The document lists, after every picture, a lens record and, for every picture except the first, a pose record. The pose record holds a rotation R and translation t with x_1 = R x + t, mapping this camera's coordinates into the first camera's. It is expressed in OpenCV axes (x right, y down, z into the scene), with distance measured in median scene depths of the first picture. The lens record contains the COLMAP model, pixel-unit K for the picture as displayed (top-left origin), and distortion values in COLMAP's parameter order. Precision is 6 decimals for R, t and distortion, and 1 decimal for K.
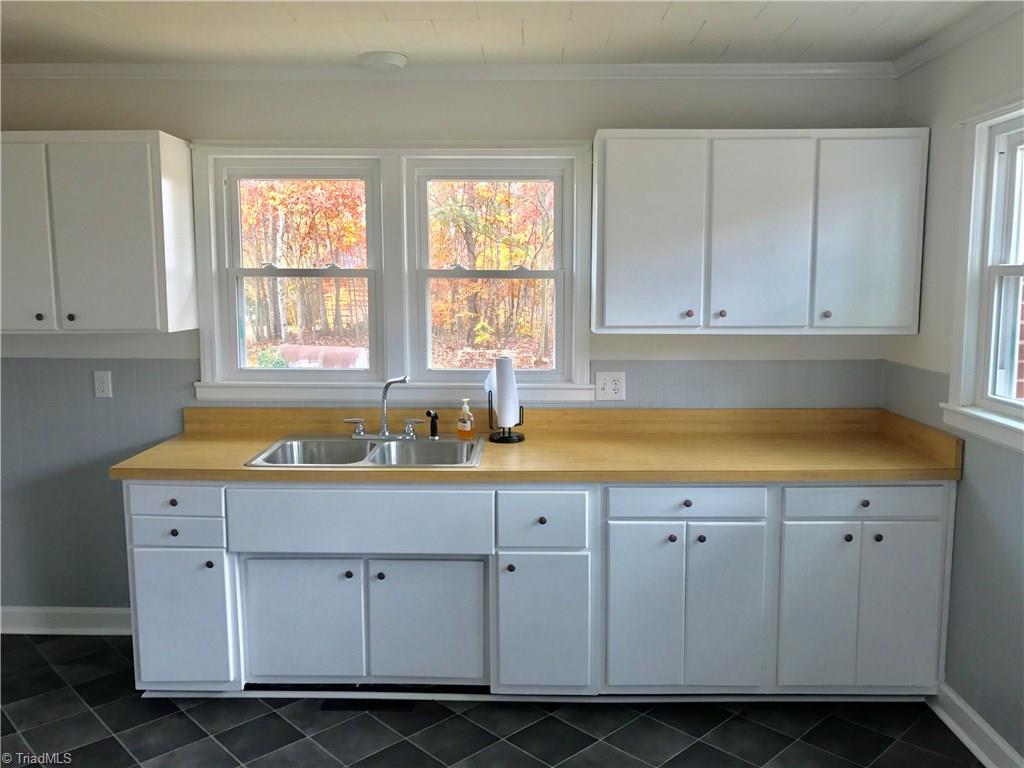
lens RADIAL K [[854.0, 0, 465.5], [0, 854.0, 381.8], [0, 0, 1]] dist [0.004981, 0.003139]
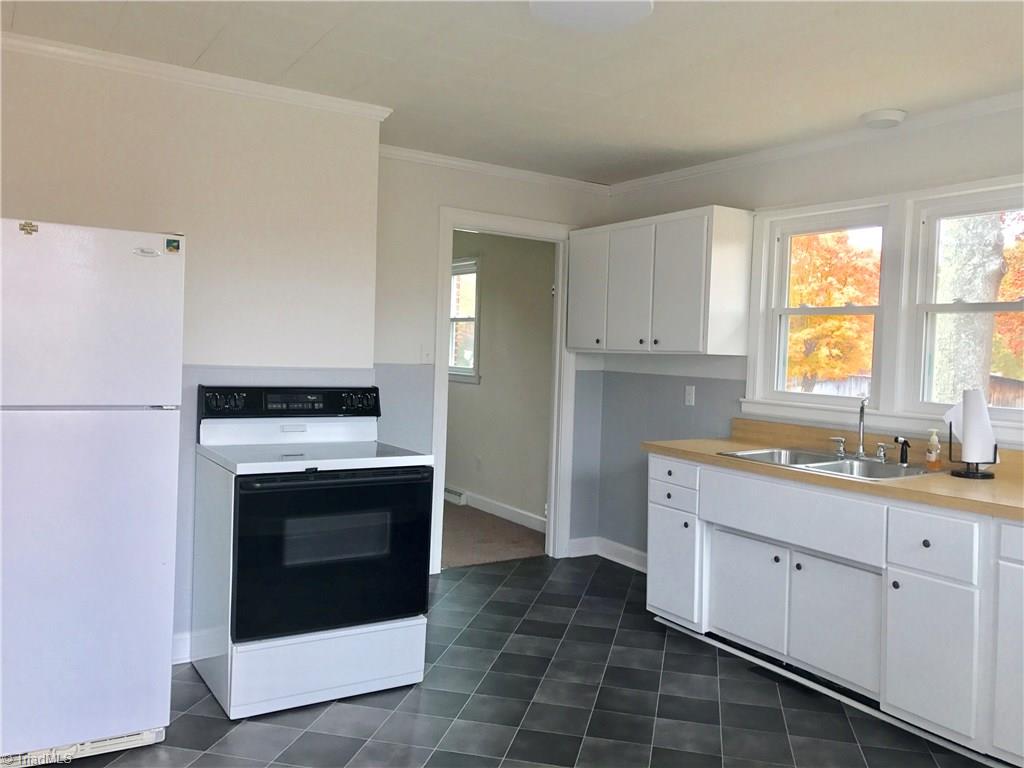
lens RADIAL K [[871.7, 0, 510.8], [0, 871.7, 397.1], [0, 0, 1]] dist [0.114142, -0.000977]
pose [[0.544419, 0.066848, -0.836145, 0.639800], [-0.140595, 0.989990, -0.012395, 0.068732], [0.826947, 0.124306, 0.548368, 0.003273]]
